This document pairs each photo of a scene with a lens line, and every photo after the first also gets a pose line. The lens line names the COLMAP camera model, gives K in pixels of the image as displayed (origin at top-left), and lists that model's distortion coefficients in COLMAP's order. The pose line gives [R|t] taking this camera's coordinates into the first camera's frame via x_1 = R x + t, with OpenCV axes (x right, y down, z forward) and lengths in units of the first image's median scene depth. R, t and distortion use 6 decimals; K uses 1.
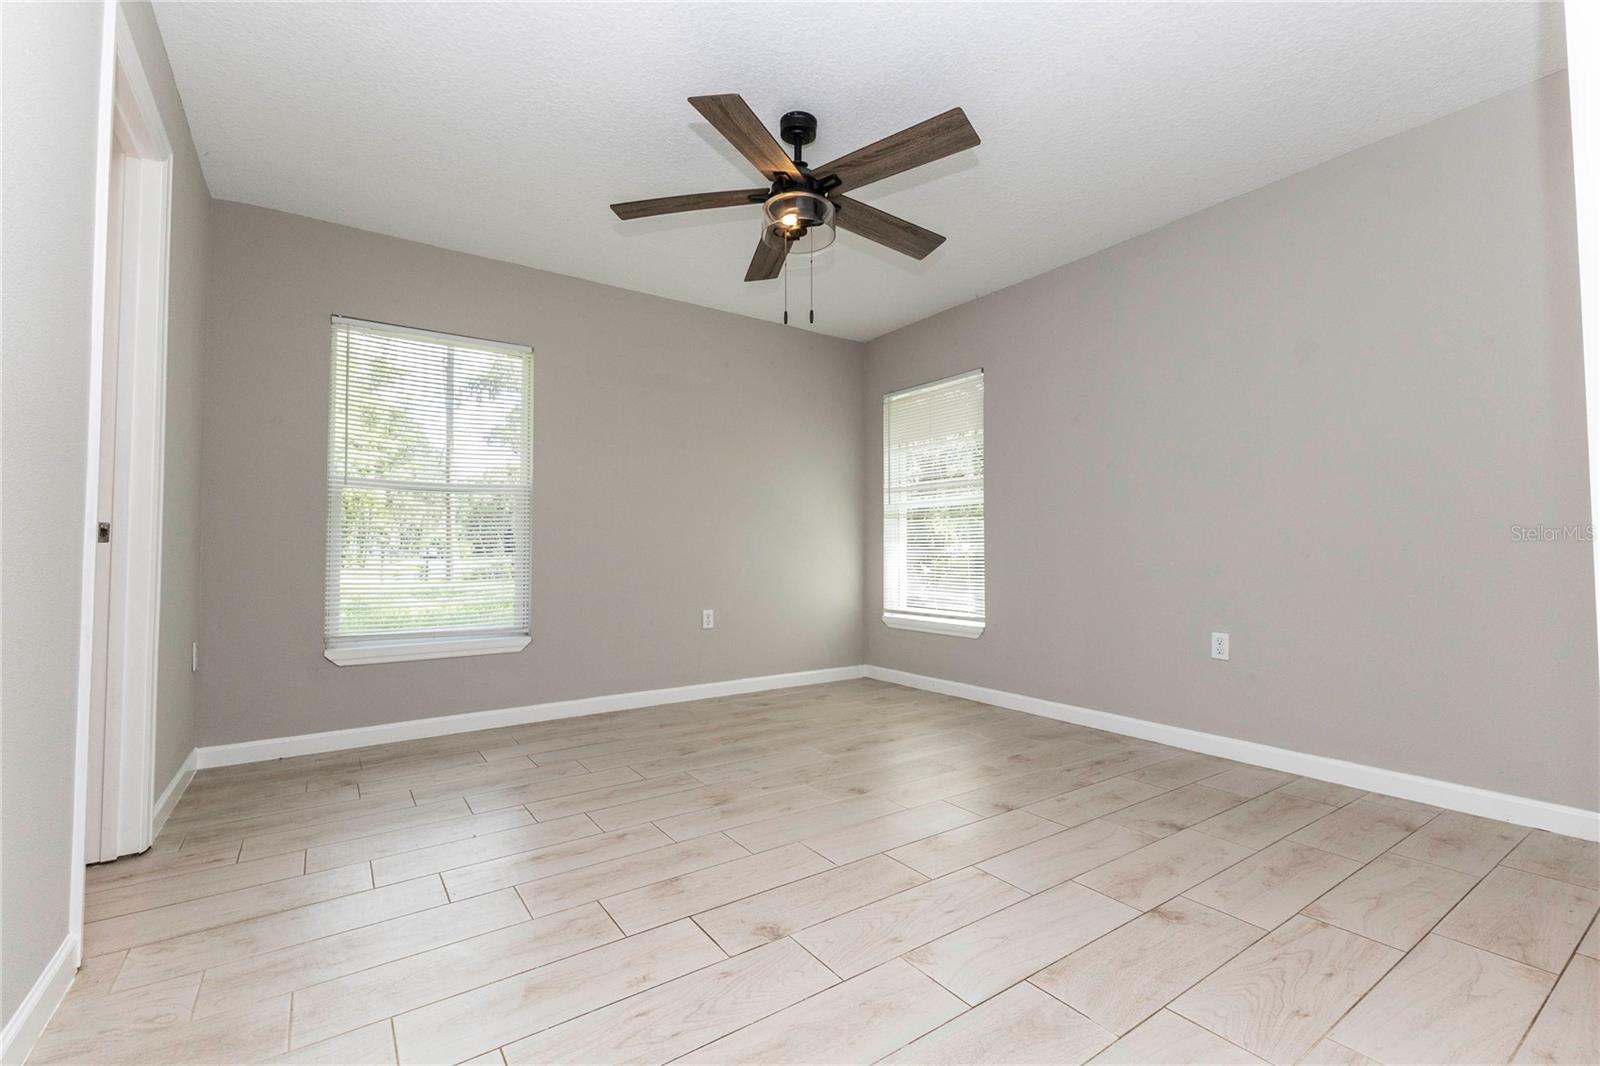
lens RADIAL K [[686.4, 0, 803.2], [0, 686.4, 527.8], [0, 0, 1]] dist [-0.000183, 0.000228]
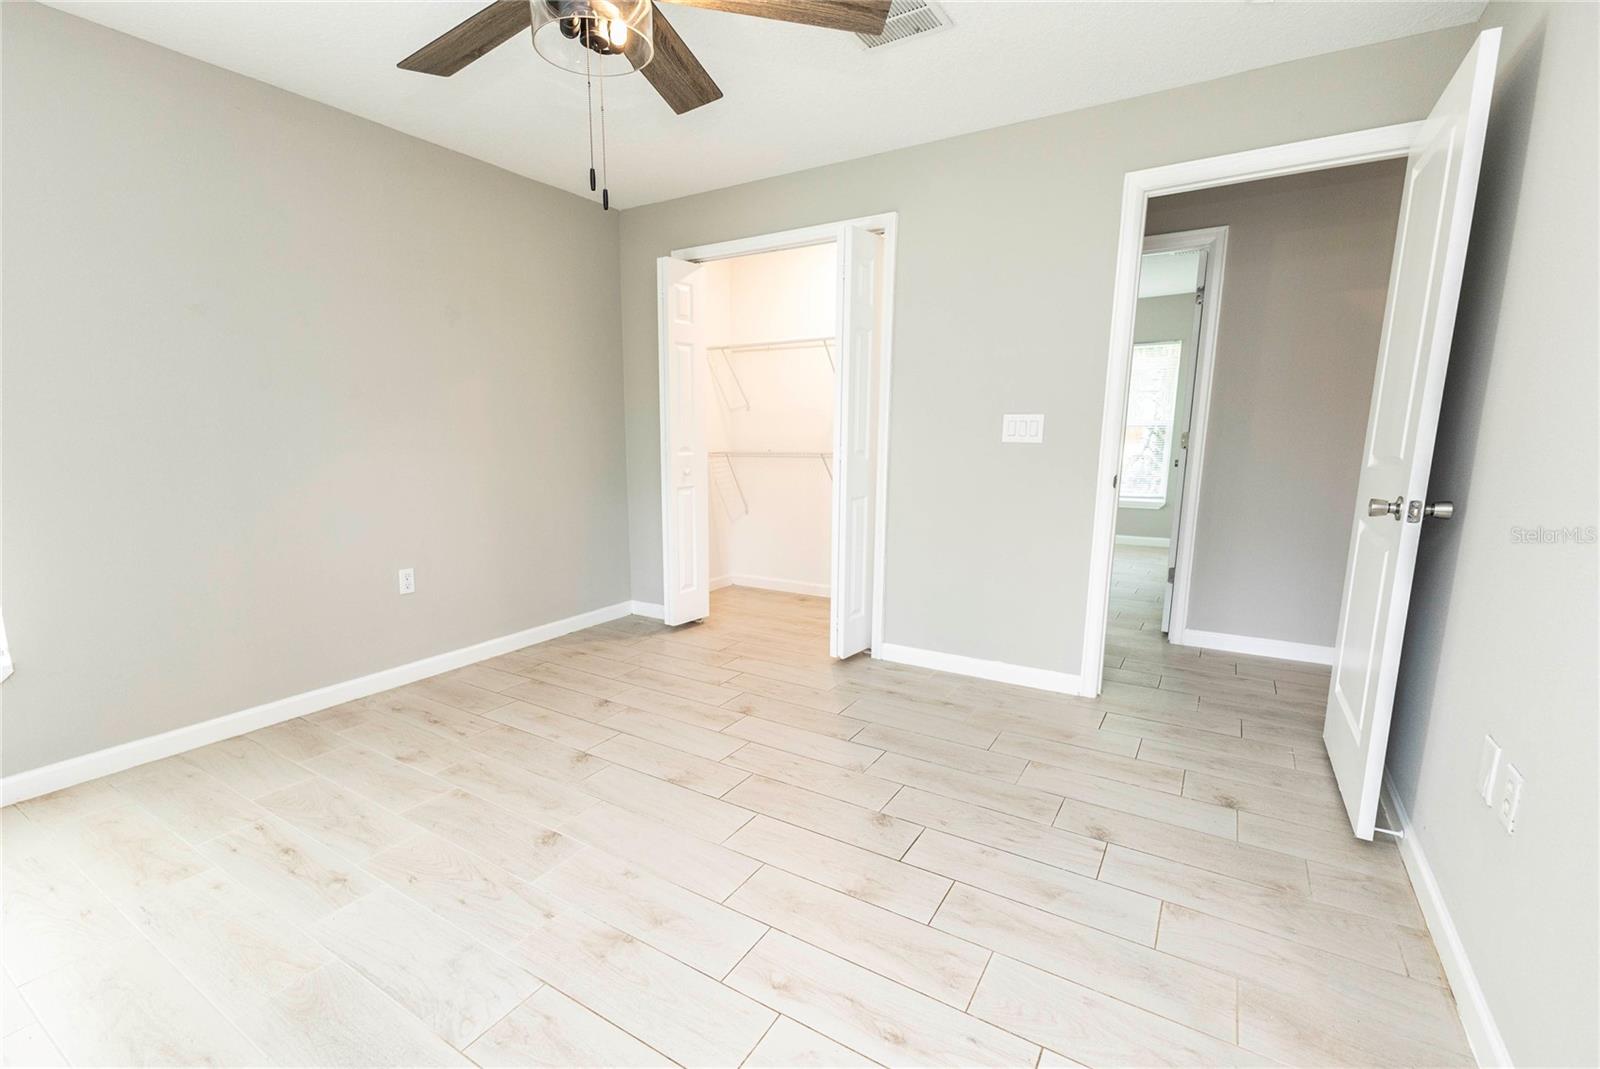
lens RADIAL K [[701.4, 0, 803.3], [0, 701.4, 552.4], [0, 0, 1]] dist [-0.000893, -0.000011]
pose [[-0.398245, -0.158003, 0.903569, -0.706157], [-0.034029, 0.986920, 0.157580, -0.066143], [-0.916648, 0.032008, -0.398413, 1.064156]]
